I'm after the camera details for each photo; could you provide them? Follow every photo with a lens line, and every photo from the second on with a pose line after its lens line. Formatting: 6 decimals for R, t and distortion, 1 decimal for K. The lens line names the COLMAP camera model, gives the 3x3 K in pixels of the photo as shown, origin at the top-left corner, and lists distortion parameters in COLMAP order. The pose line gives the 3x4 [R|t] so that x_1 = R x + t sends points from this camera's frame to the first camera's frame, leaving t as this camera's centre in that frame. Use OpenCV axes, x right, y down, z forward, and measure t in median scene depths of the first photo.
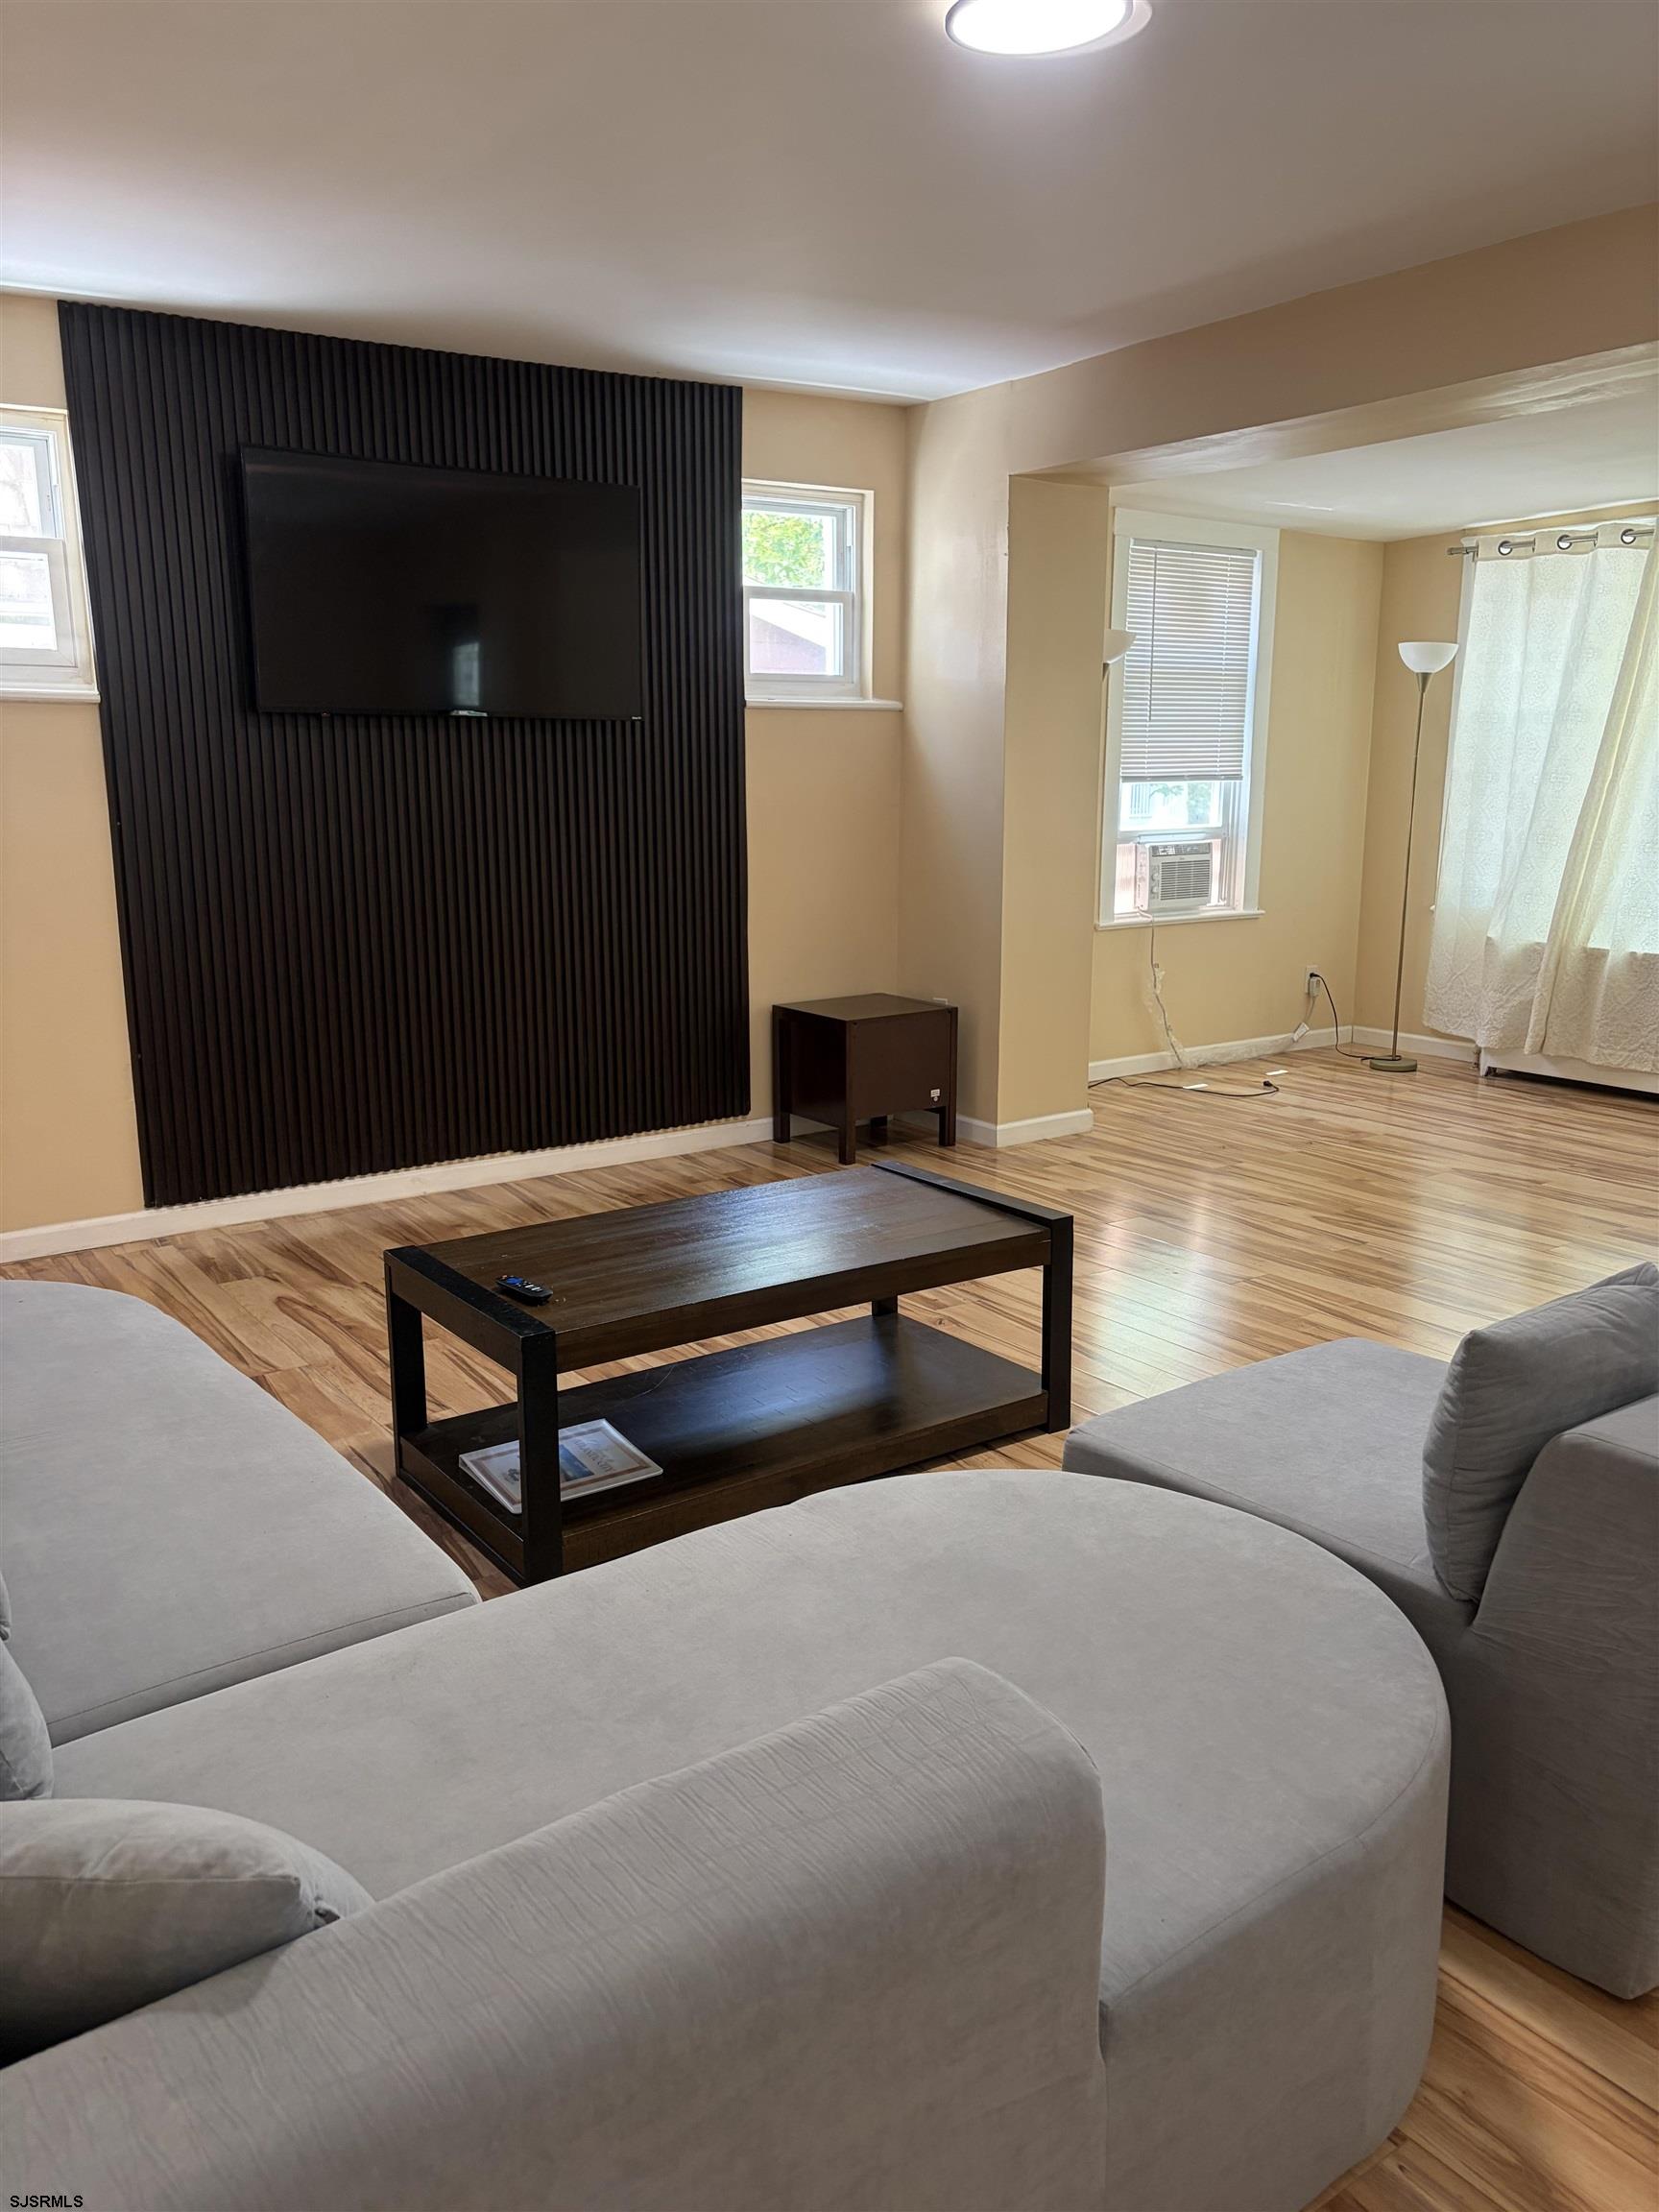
lens RADIAL K [[1673.3, 0, 822.5], [0, 1673.3, 1102.2], [0, 0, 1]] dist [0.065392, -0.059740]
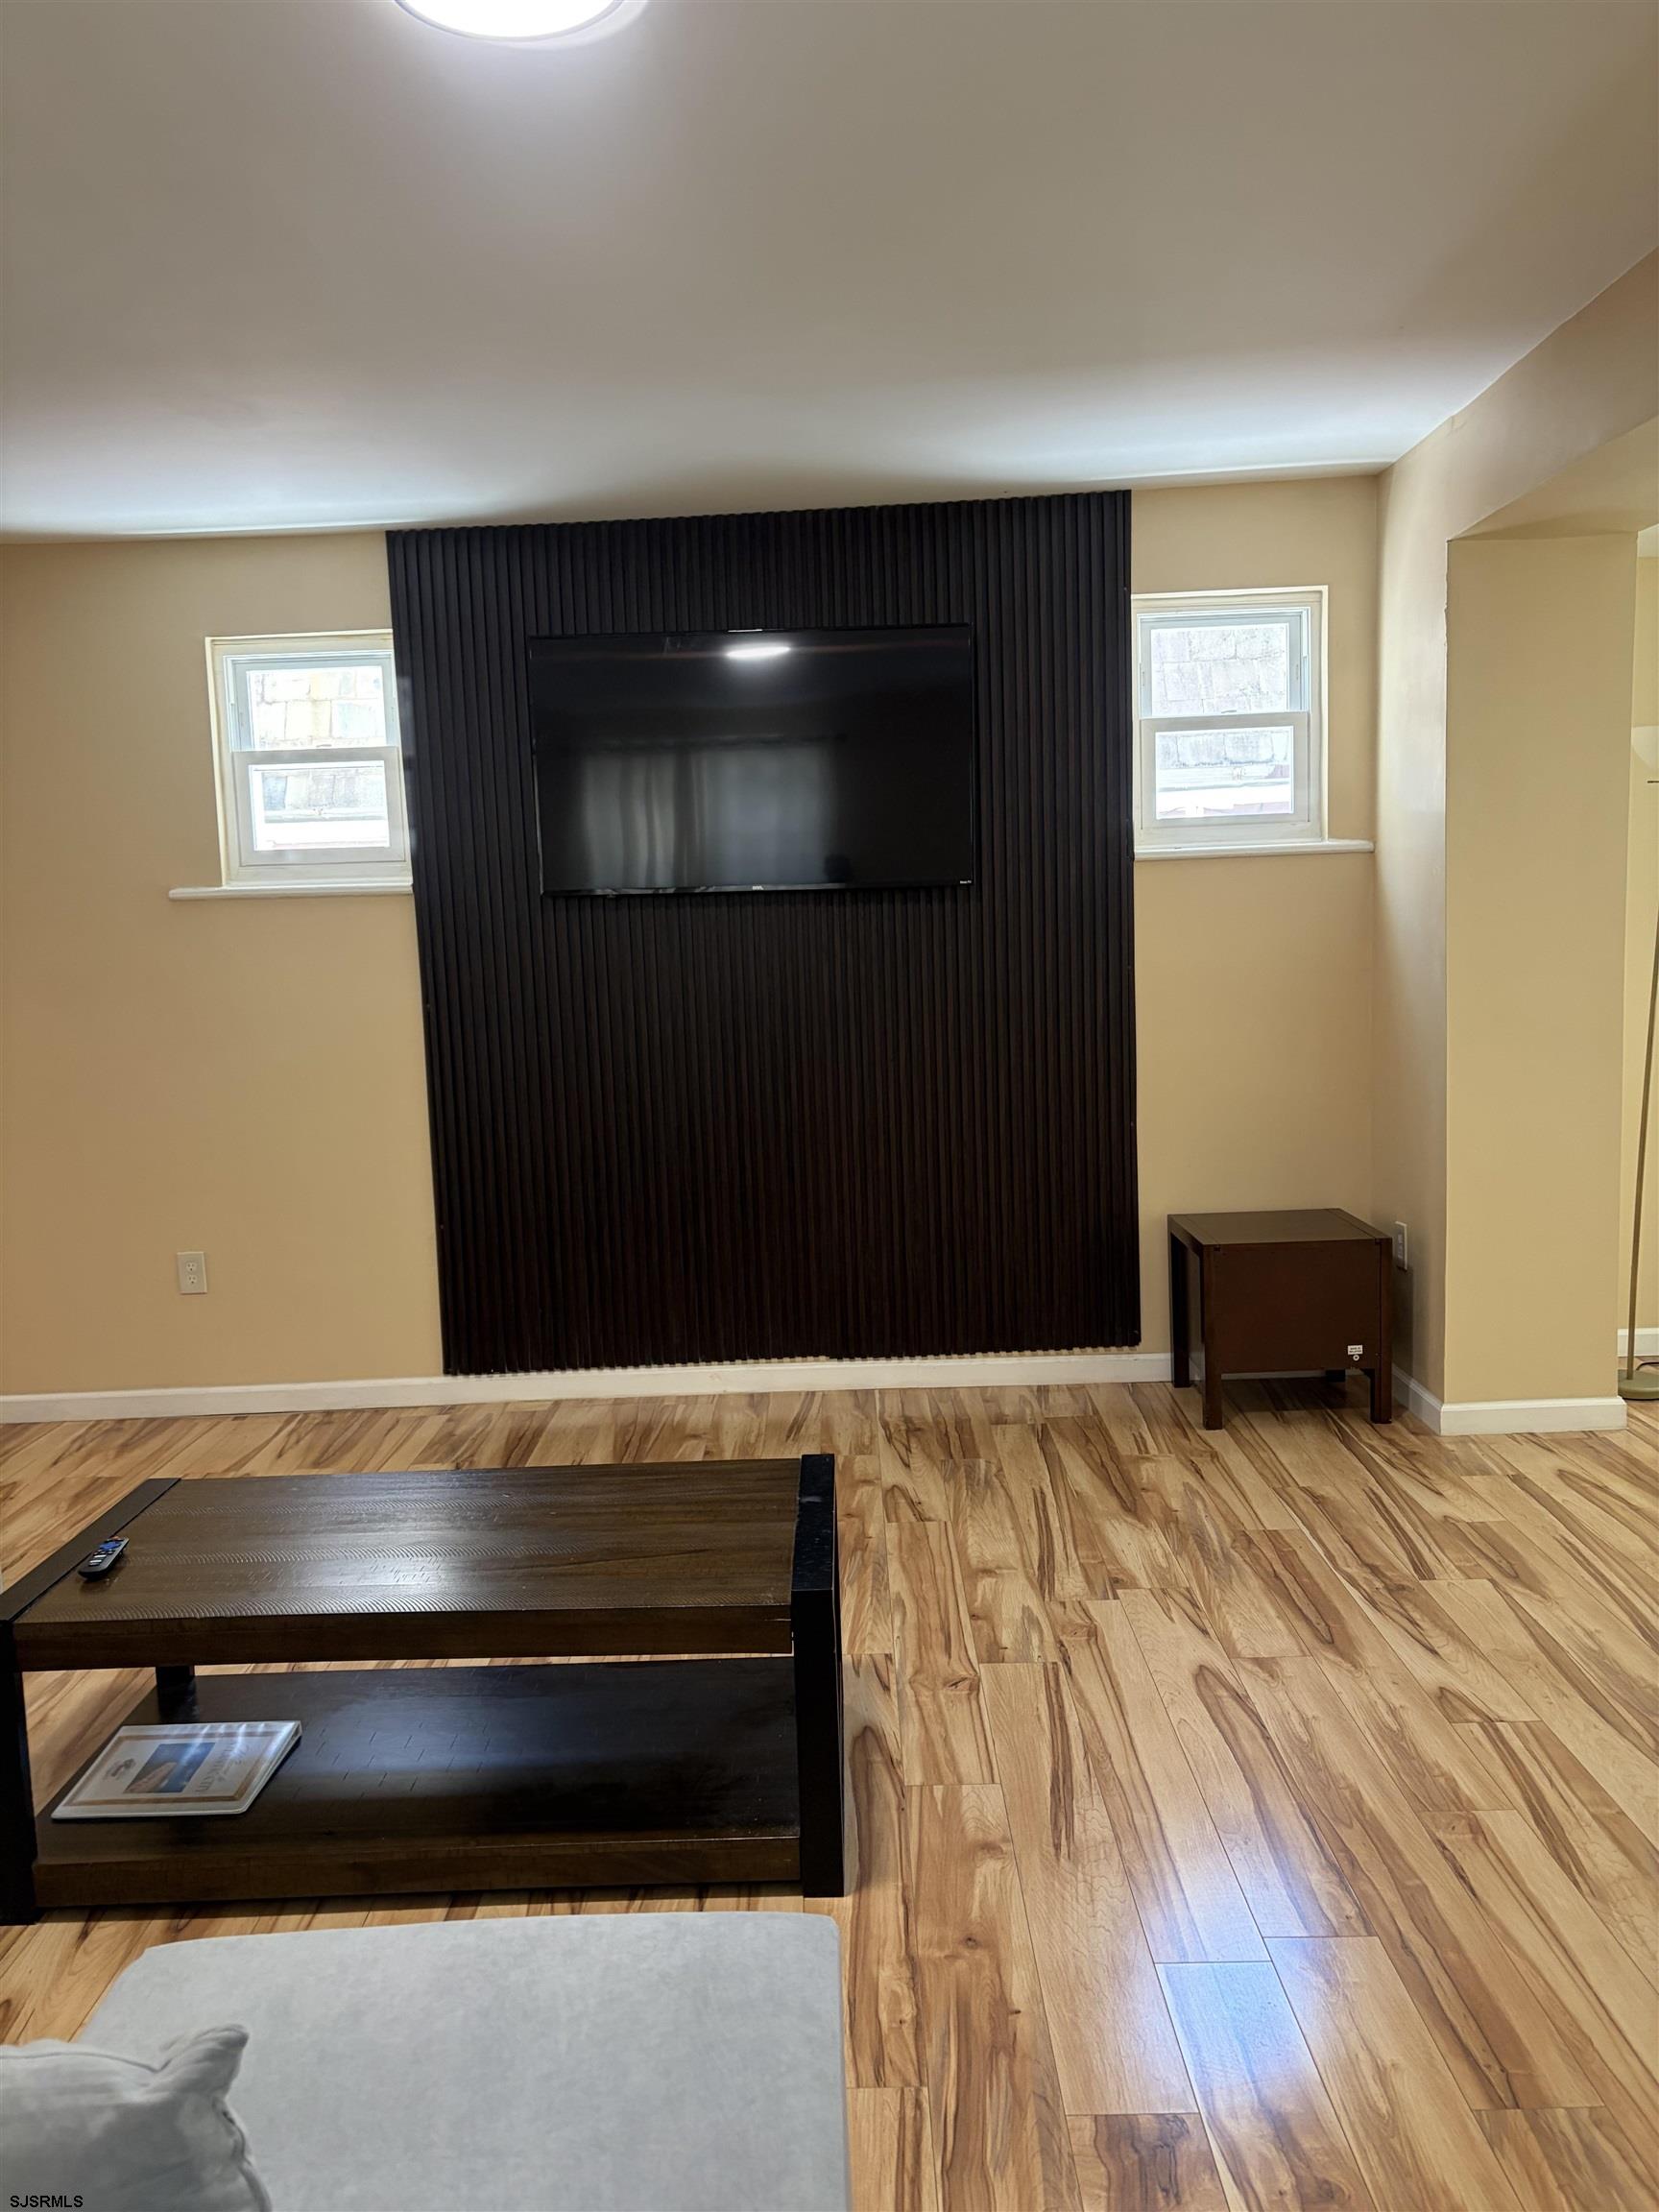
lens RADIAL K [[1673.3, 0, 833.6], [0, 1673.3, 1112.8], [0, 0, 1]] dist [0.065392, -0.059740]
pose [[0.815122, 0.041452, -0.577805, 0.349922], [-0.086412, 0.994978, -0.050523, -0.059527], [0.572809, 0.091112, 0.814610, 0.265336]]
